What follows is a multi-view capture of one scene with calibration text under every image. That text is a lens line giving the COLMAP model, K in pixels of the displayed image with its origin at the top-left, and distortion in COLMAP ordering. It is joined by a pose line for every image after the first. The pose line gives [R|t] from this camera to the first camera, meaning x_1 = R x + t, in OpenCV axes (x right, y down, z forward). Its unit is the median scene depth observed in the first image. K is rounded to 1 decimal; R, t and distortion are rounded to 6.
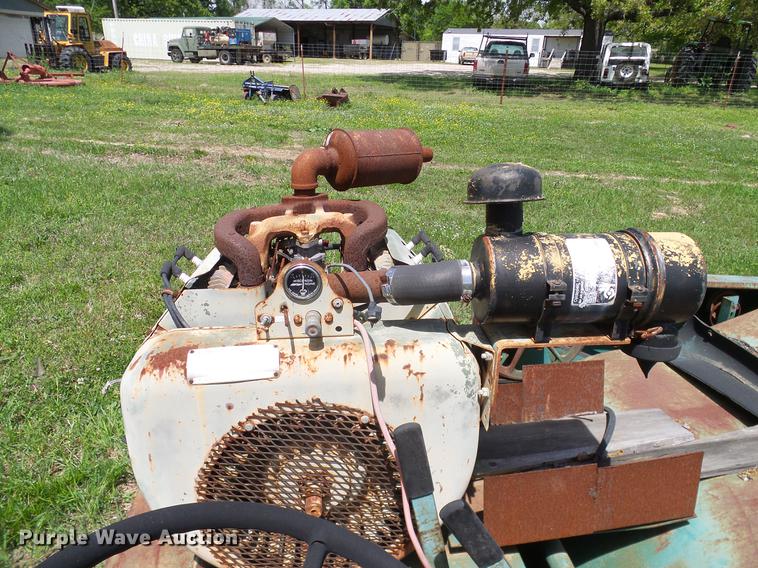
lens RADIAL K [[523.0, 0, 379.0], [0, 523.0, 284.0], [0, 0, 1]] dist [0.002815, -0.005196]
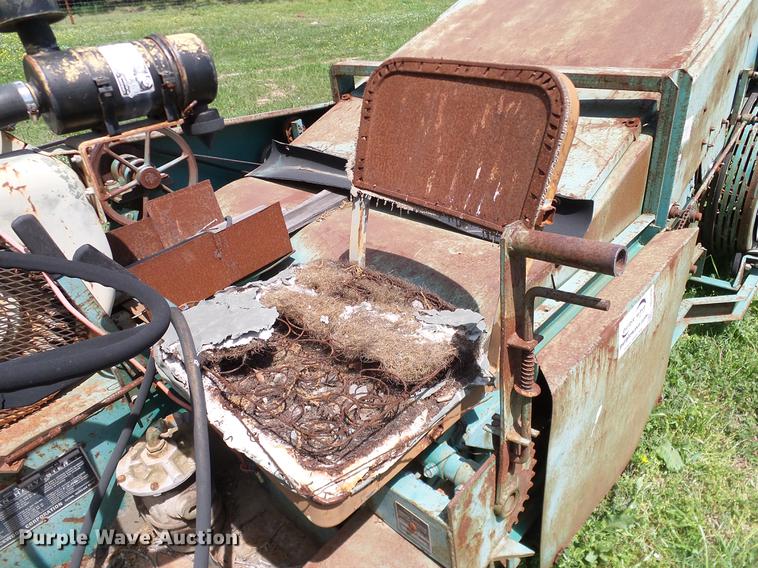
lens RADIAL K [[523.0, 0, 379.0], [0, 523.0, 284.0], [0, 0, 1]] dist [0.002815, -0.005196]
pose [[0.761534, -0.389425, 0.518087, -0.002551], [0.313217, 0.920947, 0.231843, 0.353279], [-0.567416, -0.014283, 0.823307, -0.423654]]
